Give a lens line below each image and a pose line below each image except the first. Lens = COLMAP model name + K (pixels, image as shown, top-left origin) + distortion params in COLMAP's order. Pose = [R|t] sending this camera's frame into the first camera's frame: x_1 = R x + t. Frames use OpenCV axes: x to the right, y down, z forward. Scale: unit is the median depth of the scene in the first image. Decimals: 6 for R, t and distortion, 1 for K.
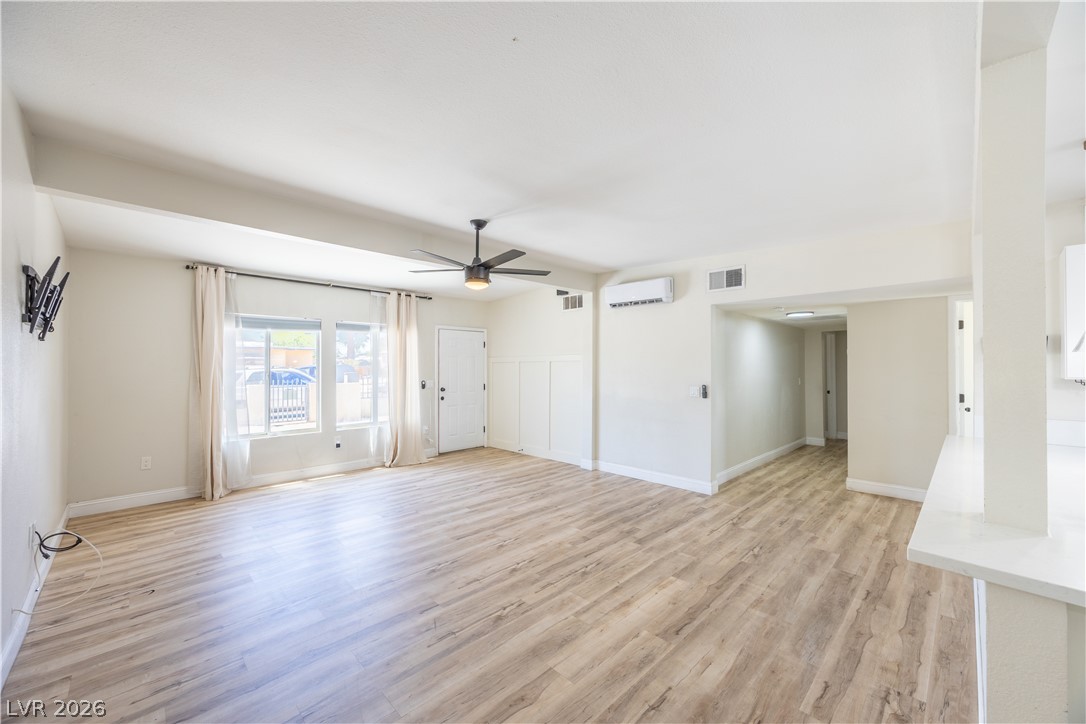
lens RADIAL K [[414.8, 0, 539.2], [0, 414.8, 364.3], [0, 0, 1]] dist [-0.009167, -0.000069]
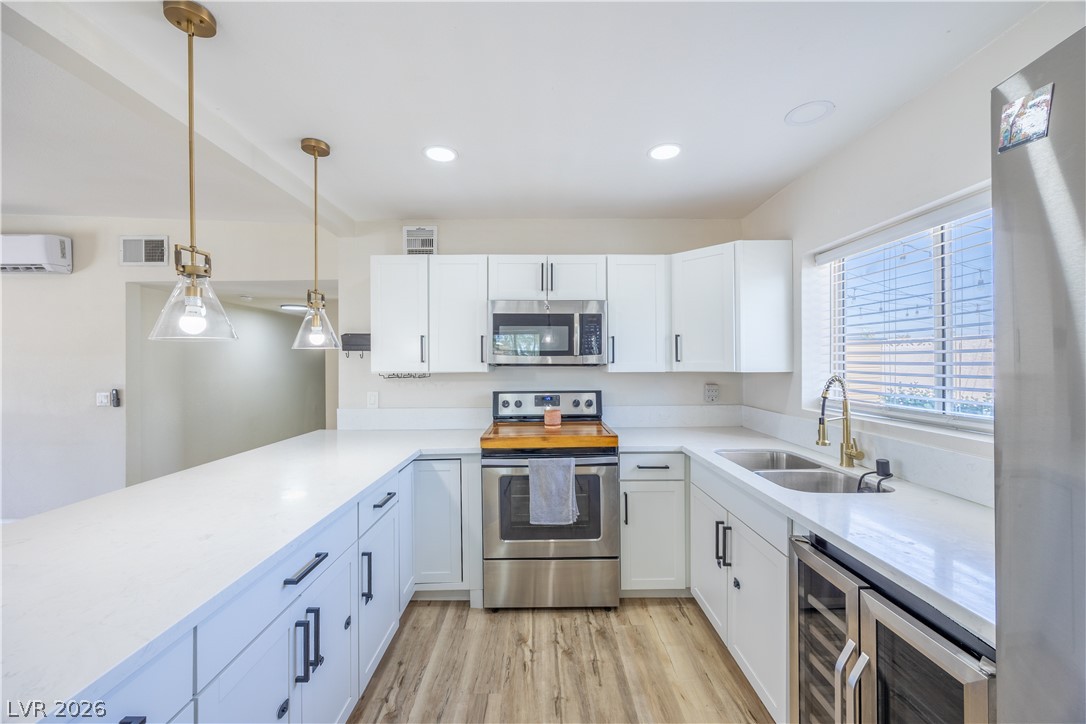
lens RADIAL K [[414.7, 0, 540.1], [0, 414.7, 361.7], [0, 0, 1]] dist [-0.001523, 0.000134]
pose [[0.695784, -0.007160, 0.718215, 0.524964], [0.004797, 0.999974, 0.005322, 0.000079], [-0.718235, -0.000258, 0.695801, -0.084916]]
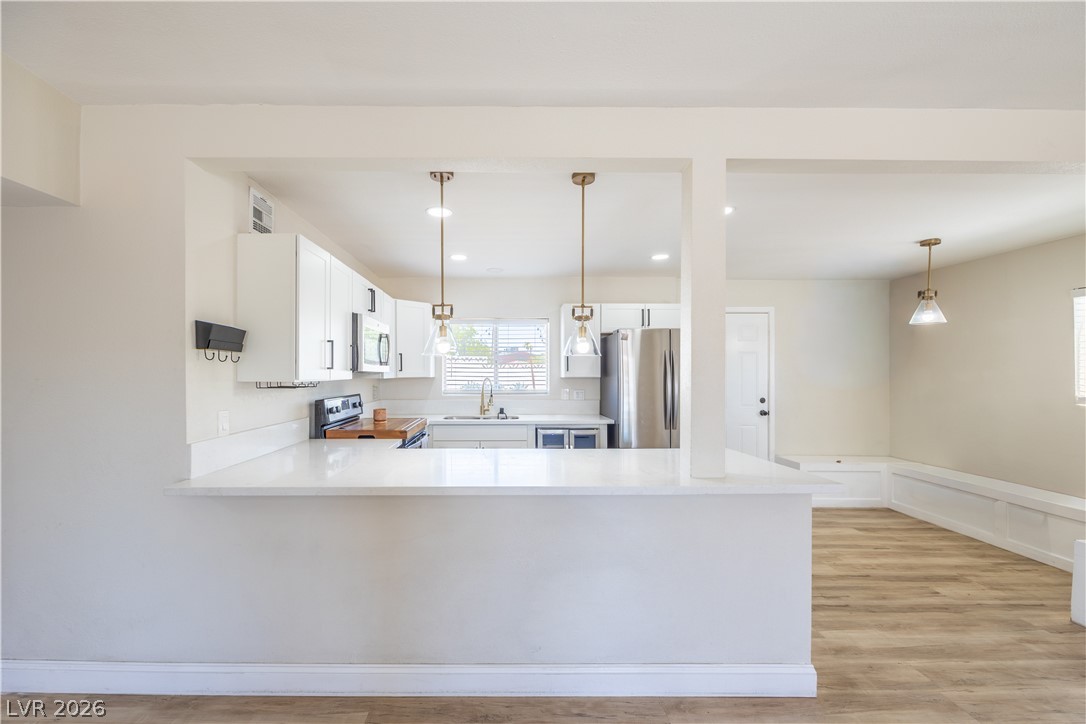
lens RADIAL K [[434.3, 0, 508.2], [0, 434.3, 373.2], [0, 0, 1]] dist [-0.000310, -0.000110]
pose [[-0.717960, -0.003732, 0.696074, 0.200896], [-0.004270, 0.999990, 0.000958, 0.008420], [-0.696071, -0.002284, -0.717969, 0.888010]]
